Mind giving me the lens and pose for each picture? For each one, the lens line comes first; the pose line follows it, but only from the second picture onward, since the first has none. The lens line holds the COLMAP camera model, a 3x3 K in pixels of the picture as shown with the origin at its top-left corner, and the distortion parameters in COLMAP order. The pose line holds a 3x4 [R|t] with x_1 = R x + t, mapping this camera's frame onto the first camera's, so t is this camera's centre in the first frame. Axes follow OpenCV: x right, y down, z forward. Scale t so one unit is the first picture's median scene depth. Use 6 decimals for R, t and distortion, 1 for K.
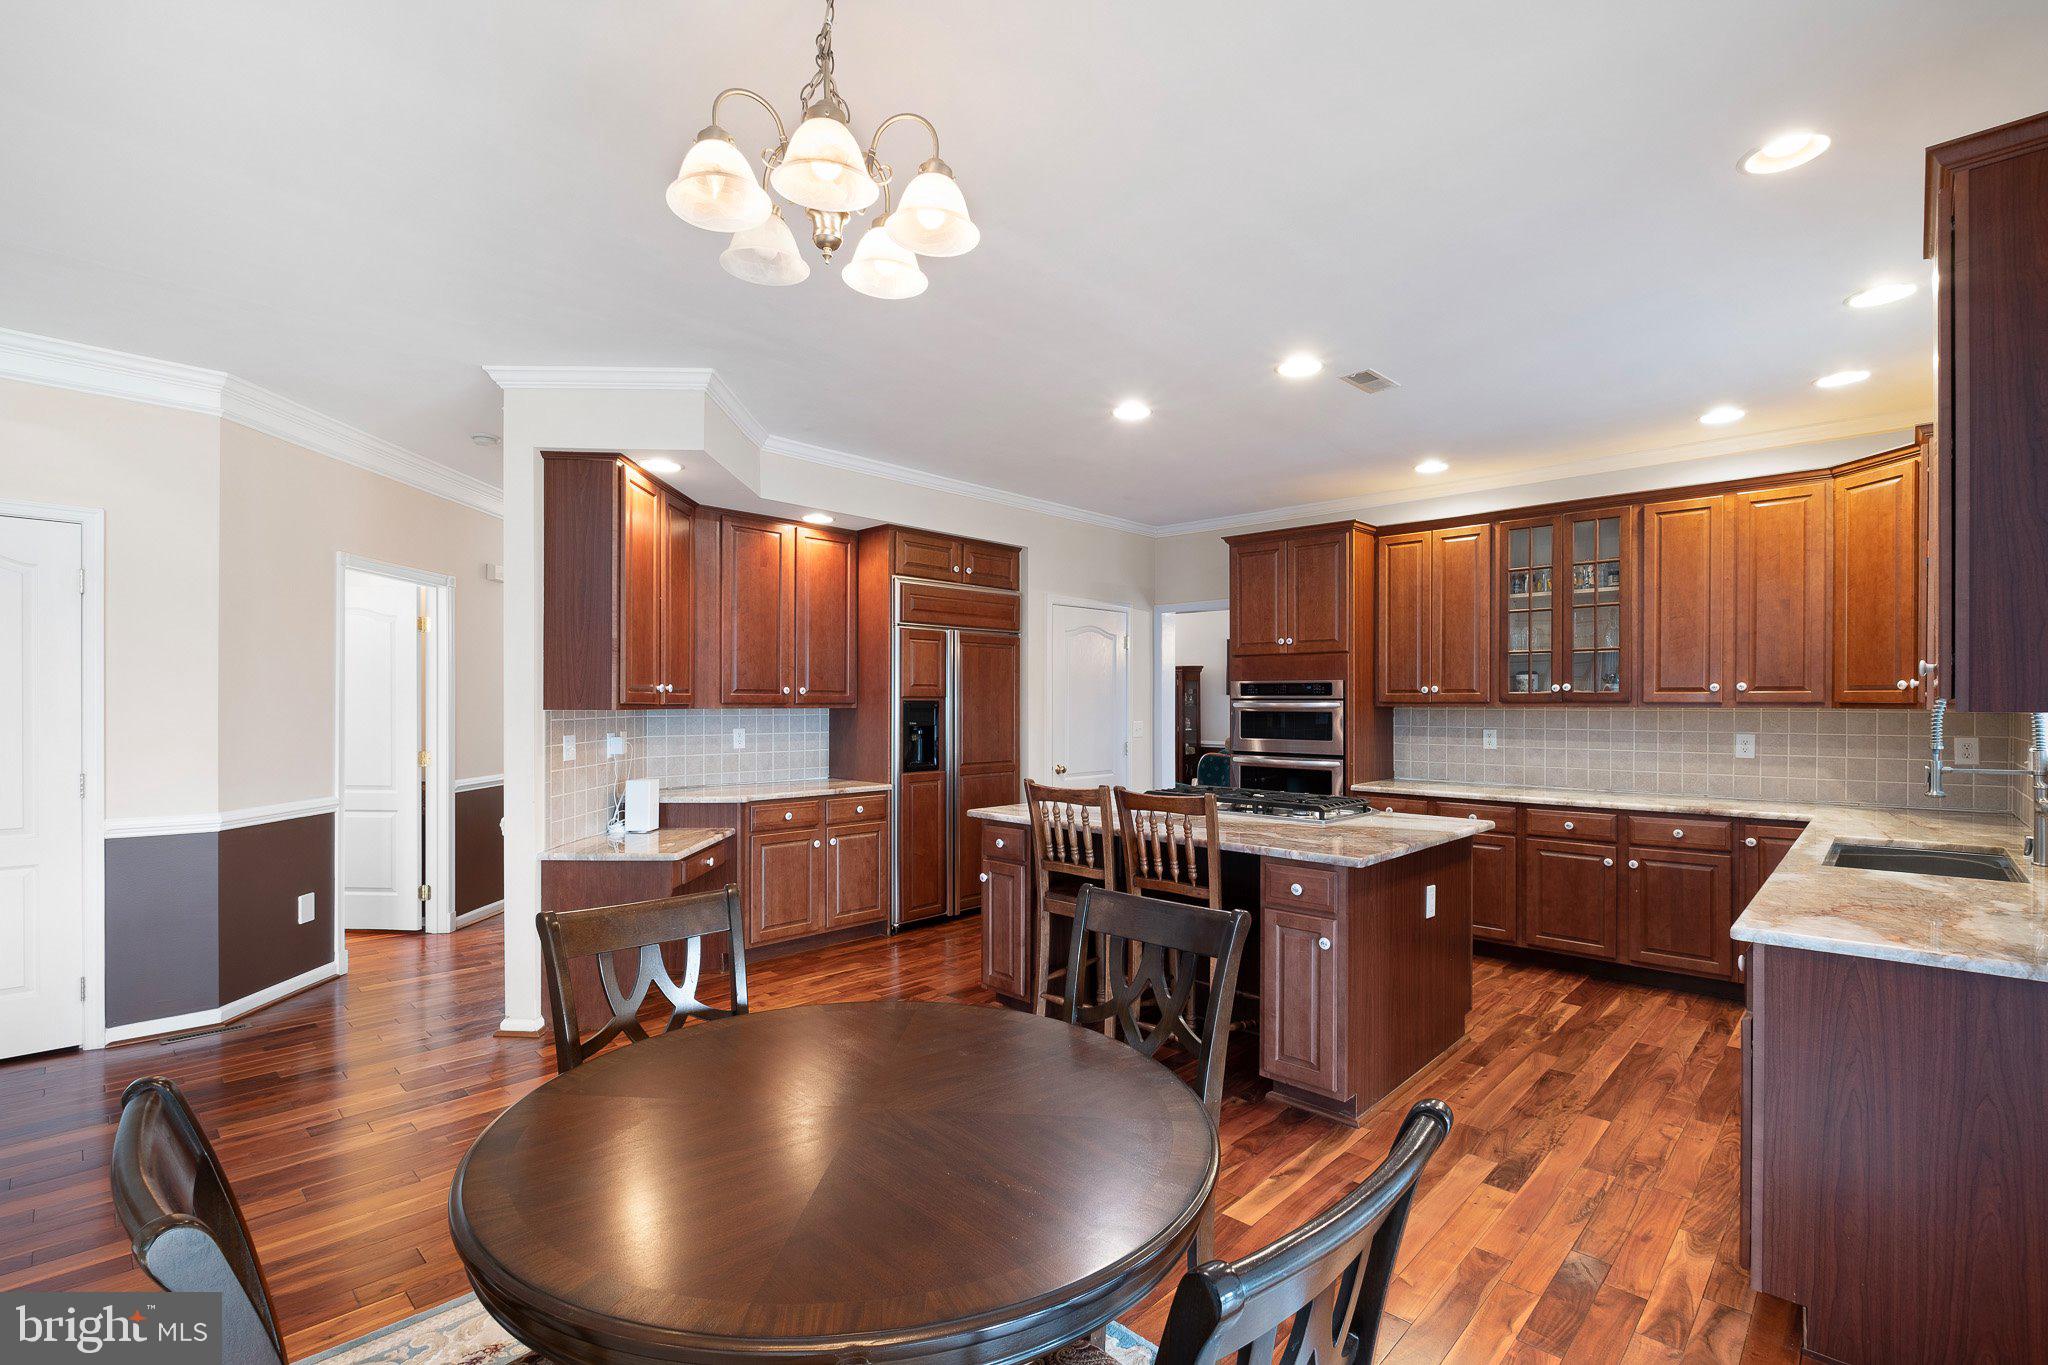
lens RADIAL K [[925.6, 0, 1029.5], [0, 925.6, 701.8], [0, 0, 1]] dist [-0.001483, -0.000404]
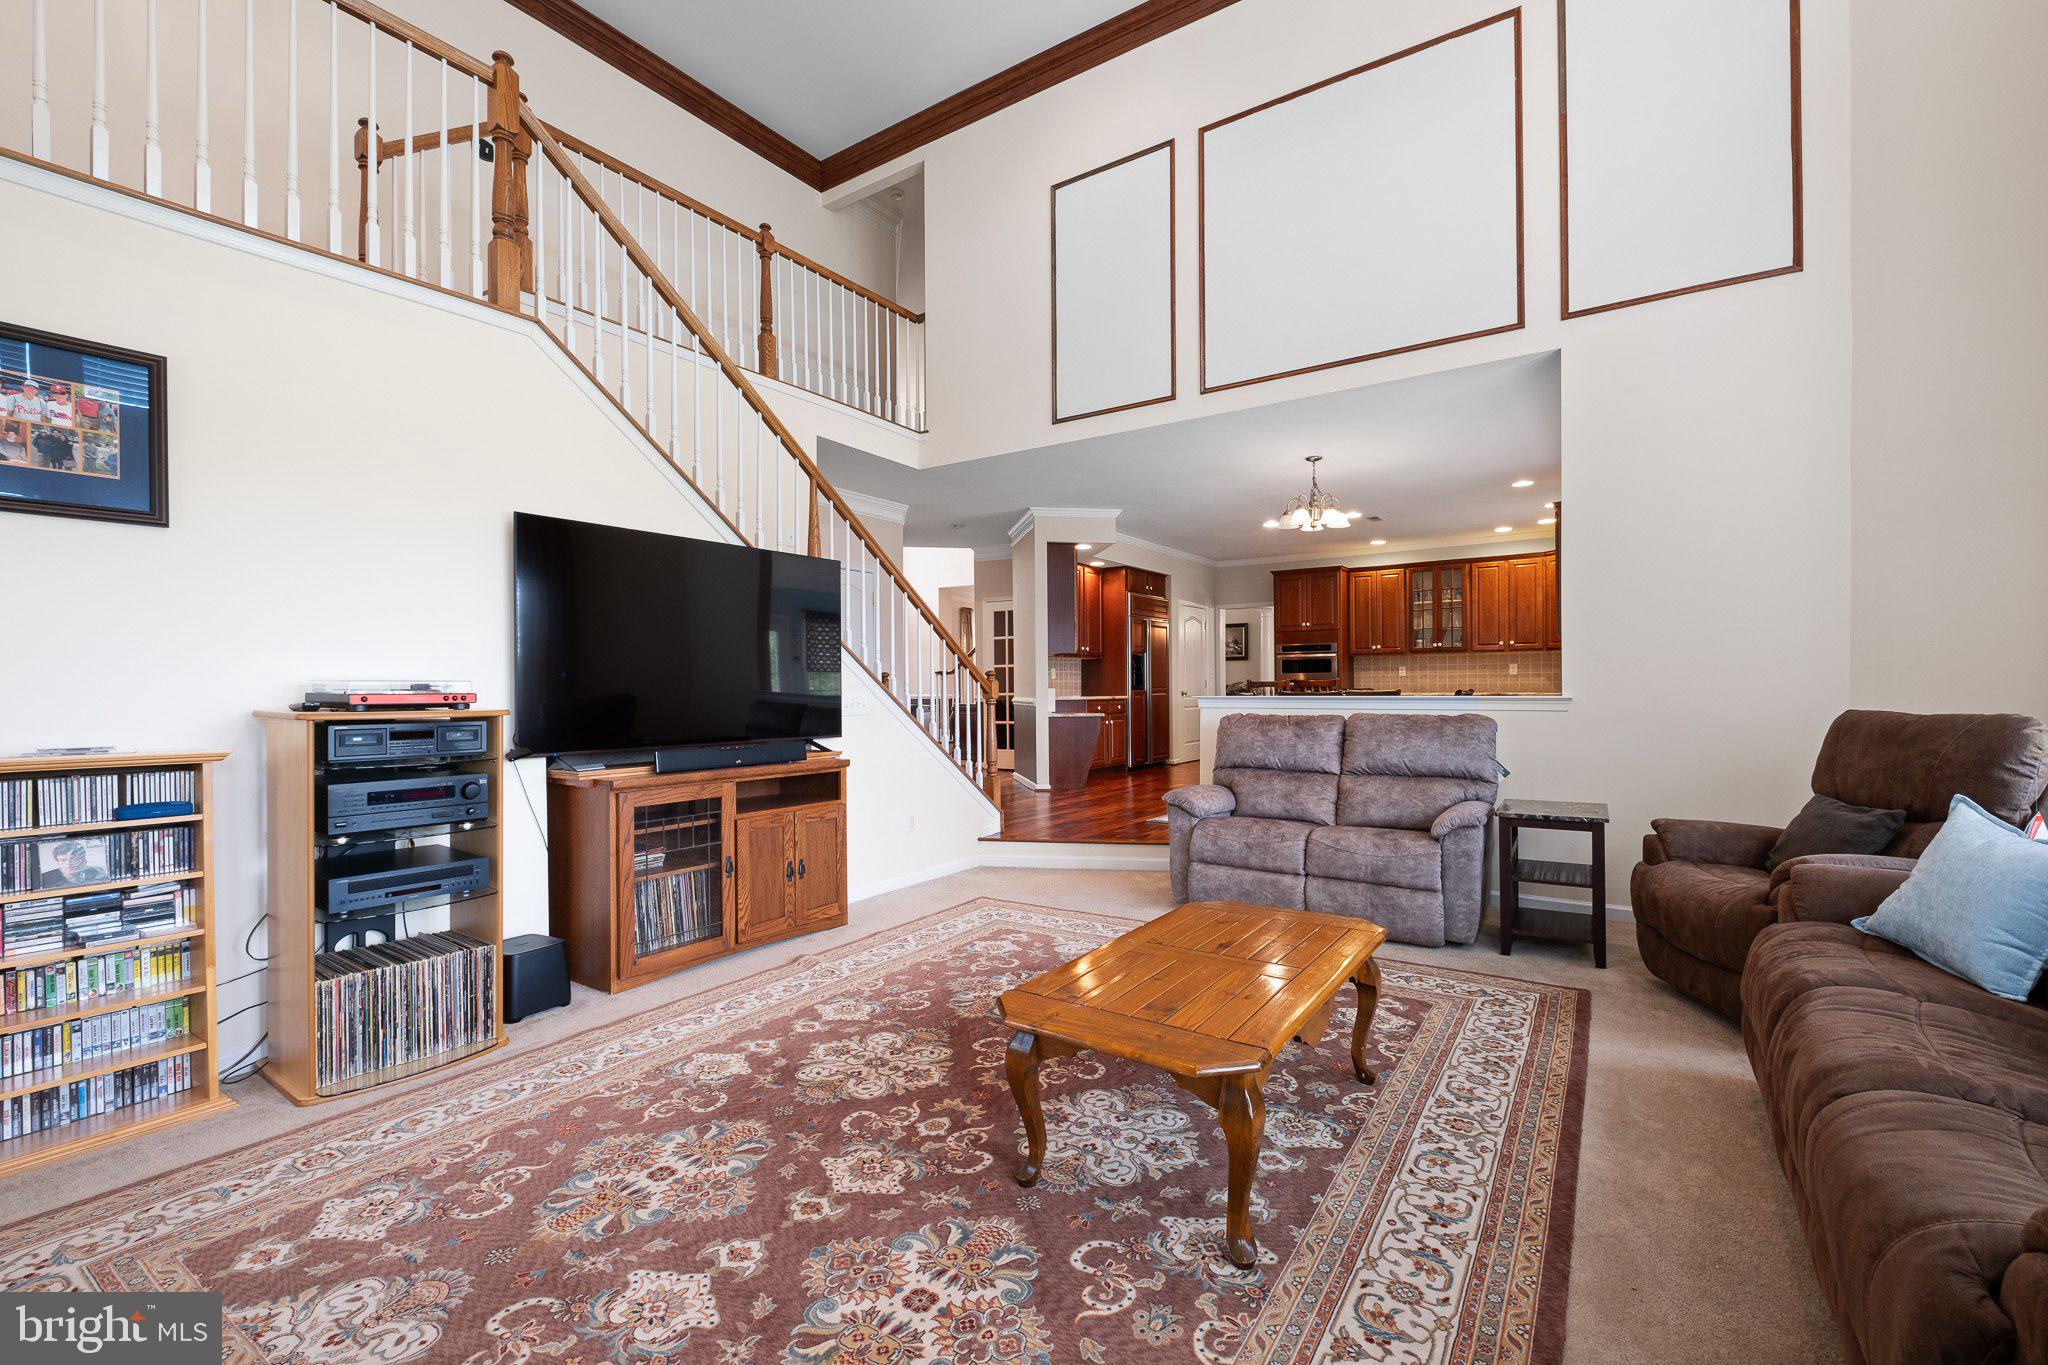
lens RADIAL K [[876.7, 0, 1024.0], [0, 876.7, 682.5], [0, 0, 1]] dist [-0.002280, -0.000713]
pose [[0.988061, -0.011925, 0.153599, -0.667343], [0.012082, 0.999927, -0.000093, 0.057992], [-0.153587, 0.001947, 0.988133, -0.844238]]
